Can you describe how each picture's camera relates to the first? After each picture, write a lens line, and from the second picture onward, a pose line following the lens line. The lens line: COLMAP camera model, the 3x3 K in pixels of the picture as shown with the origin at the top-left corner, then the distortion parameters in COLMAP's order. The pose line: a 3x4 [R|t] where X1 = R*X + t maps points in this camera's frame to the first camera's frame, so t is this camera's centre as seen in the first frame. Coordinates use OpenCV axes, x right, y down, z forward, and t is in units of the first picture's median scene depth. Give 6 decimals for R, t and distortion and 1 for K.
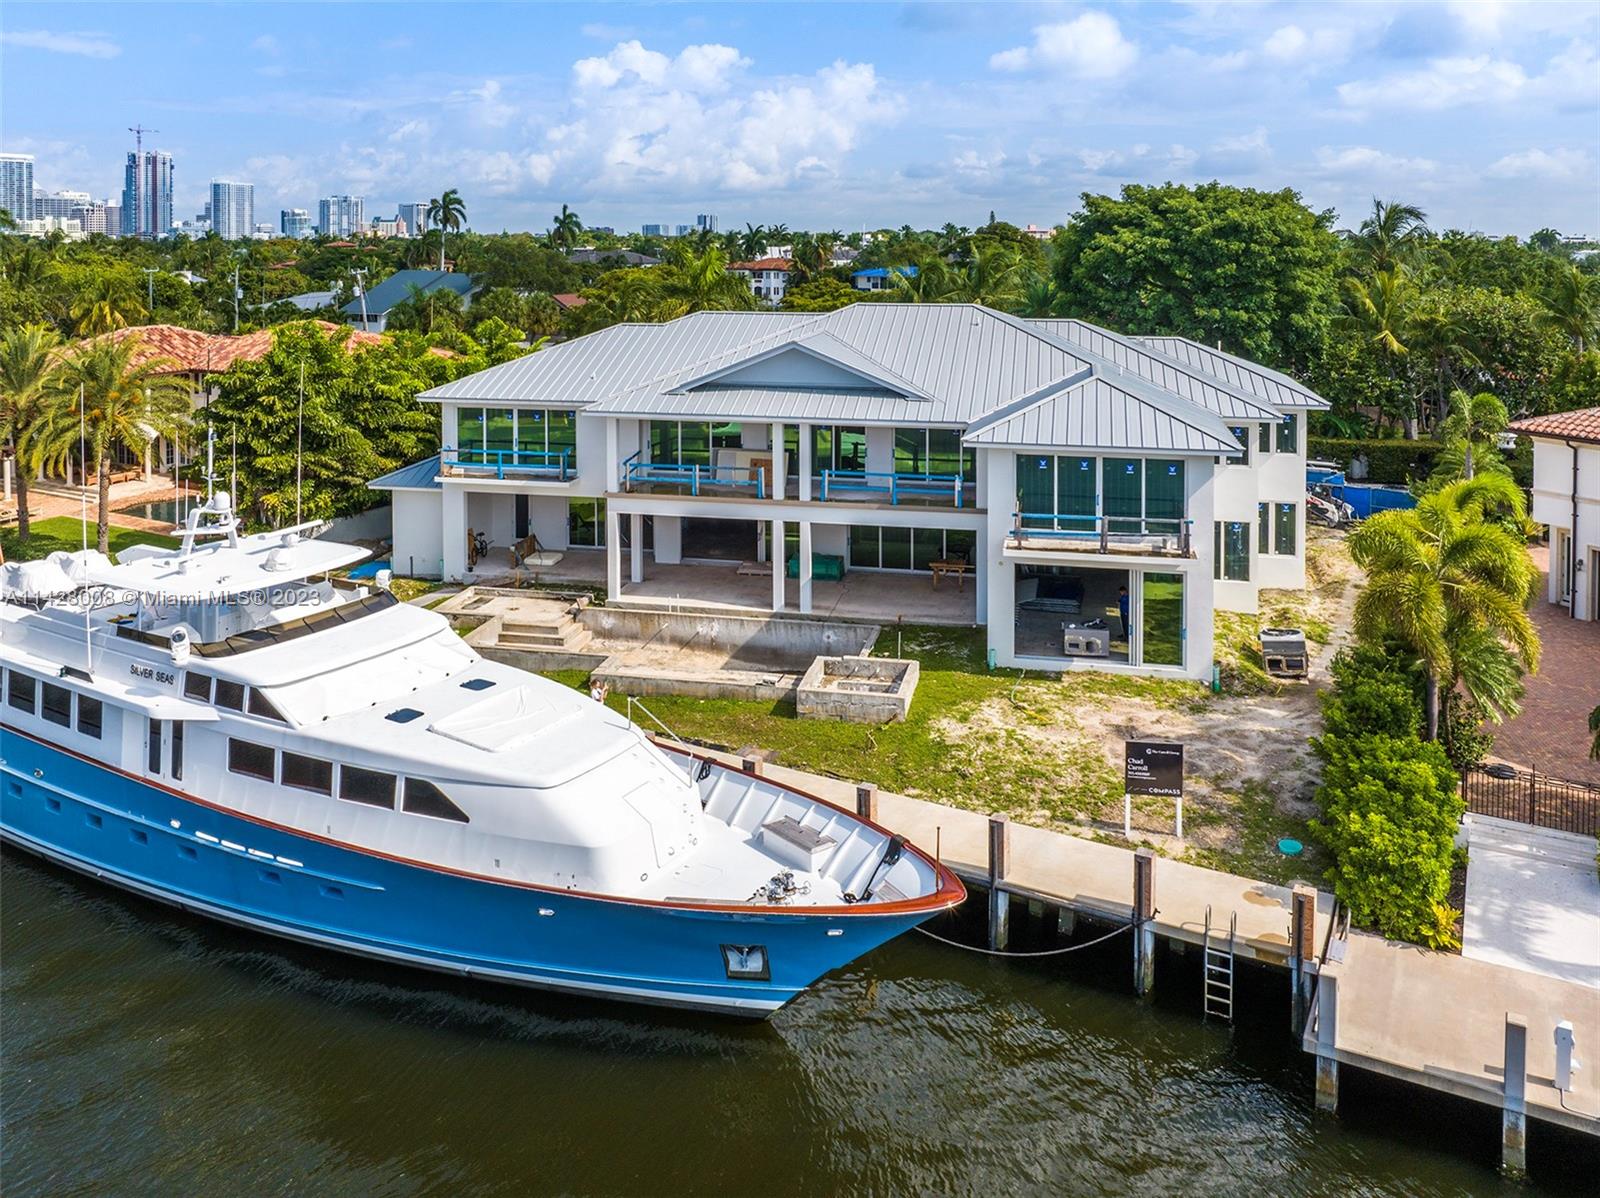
lens RADIAL K [[1192.8, 0, 857.6], [0, 1192.8, 344.3], [0, 0, 1]] dist [-0.028557, 0.006719]
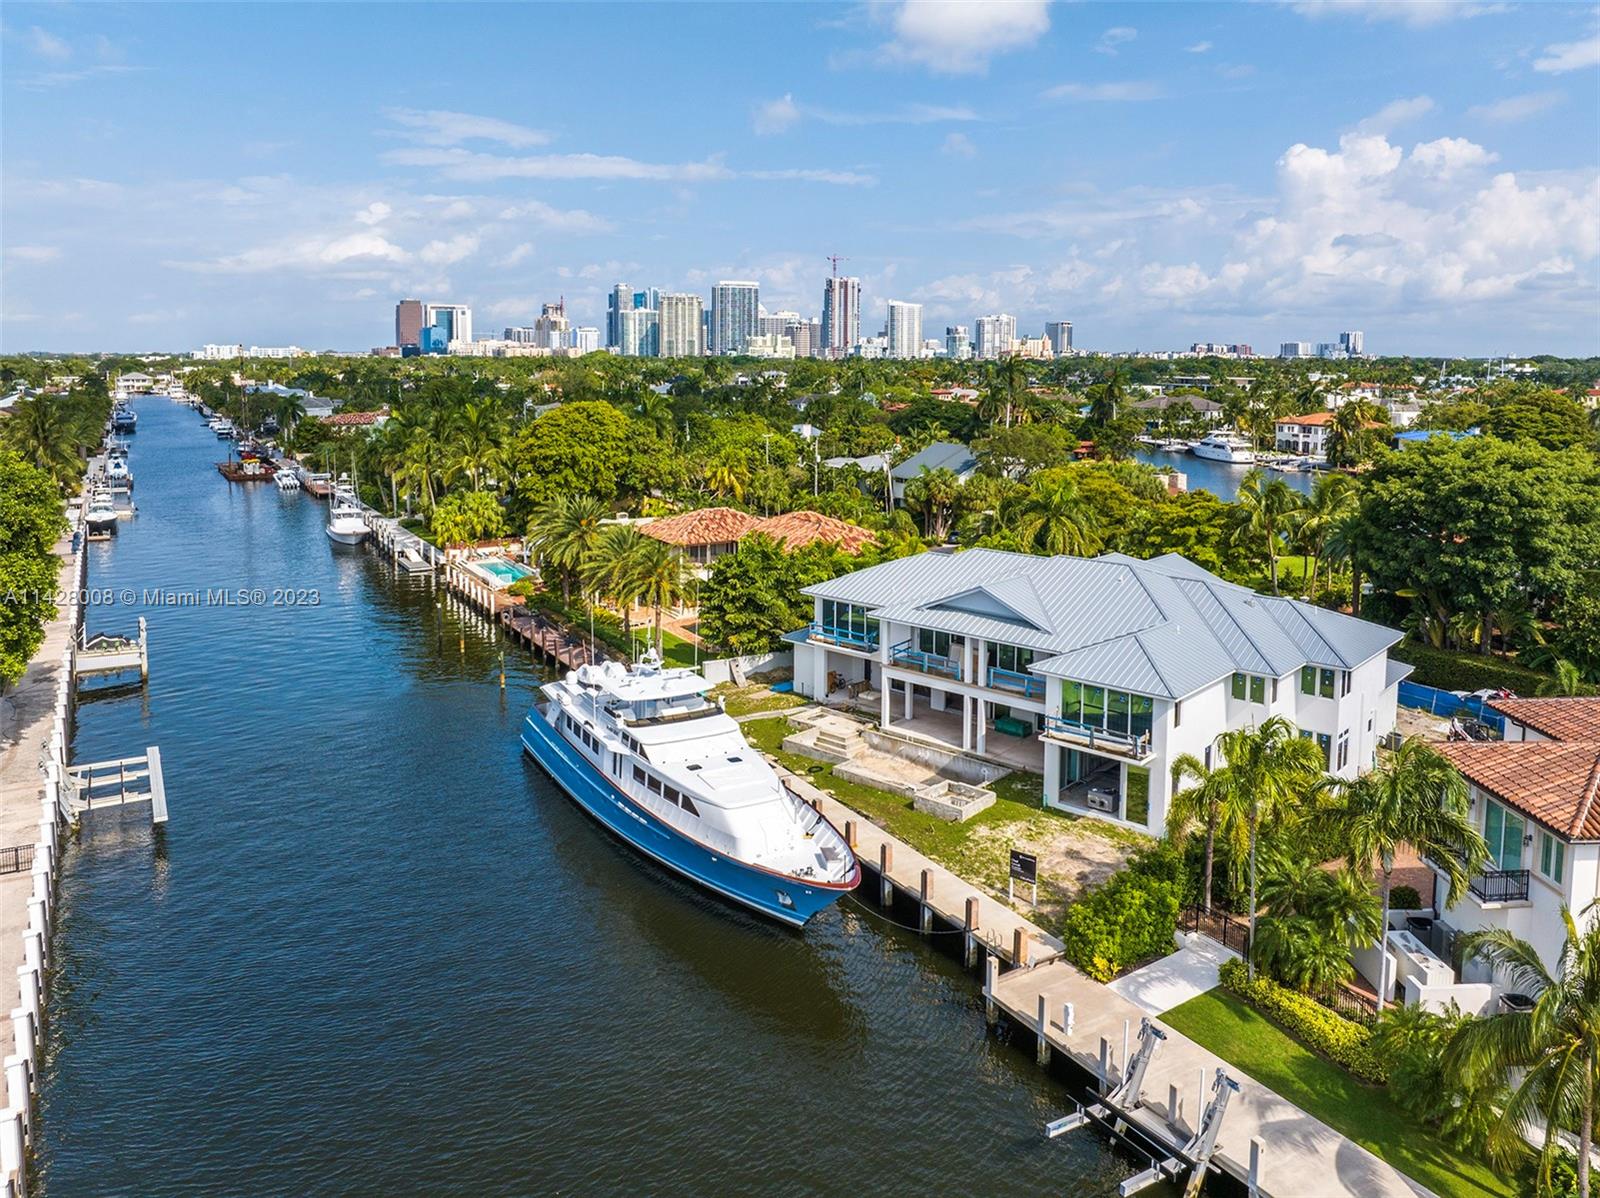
lens RADIAL K [[1170.5, 0, 878.6], [0, 1170.5, 522.7], [0, 0, 1]] dist [-0.044535, 0.005281]
pose [[0.874802, 0.072785, -0.478982, 0.671154], [-0.047254, 0.996755, 0.065160, -0.215994], [0.482171, -0.034368, 0.875403, -0.517428]]
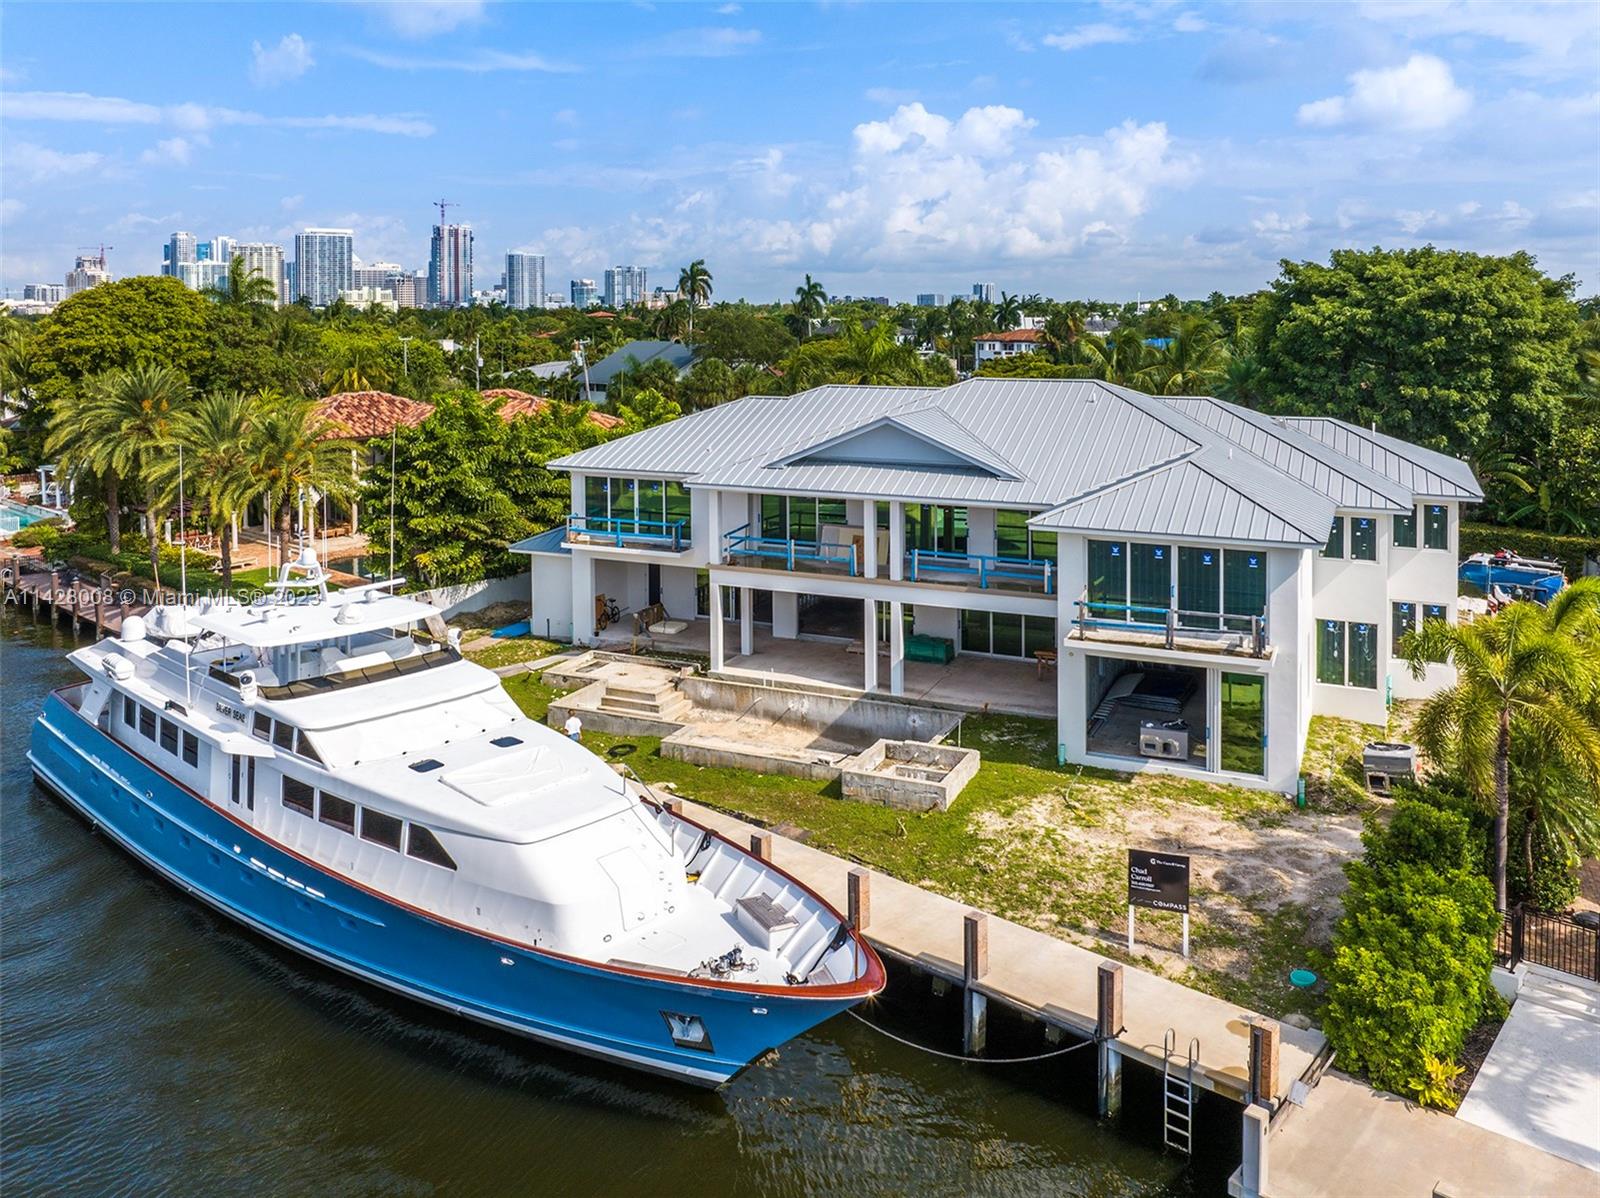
lens RADIAL K [[1243.7, 0, 886.1], [0, 1243.7, 428.4], [0, 0, 1]] dist [-0.028099, -0.001338]
pose [[0.979585, 0.017377, -0.200278, 0.173375], [-0.015708, 0.999827, 0.009923, -0.003262], [0.200415, -0.006574, 0.979689, 0.004220]]
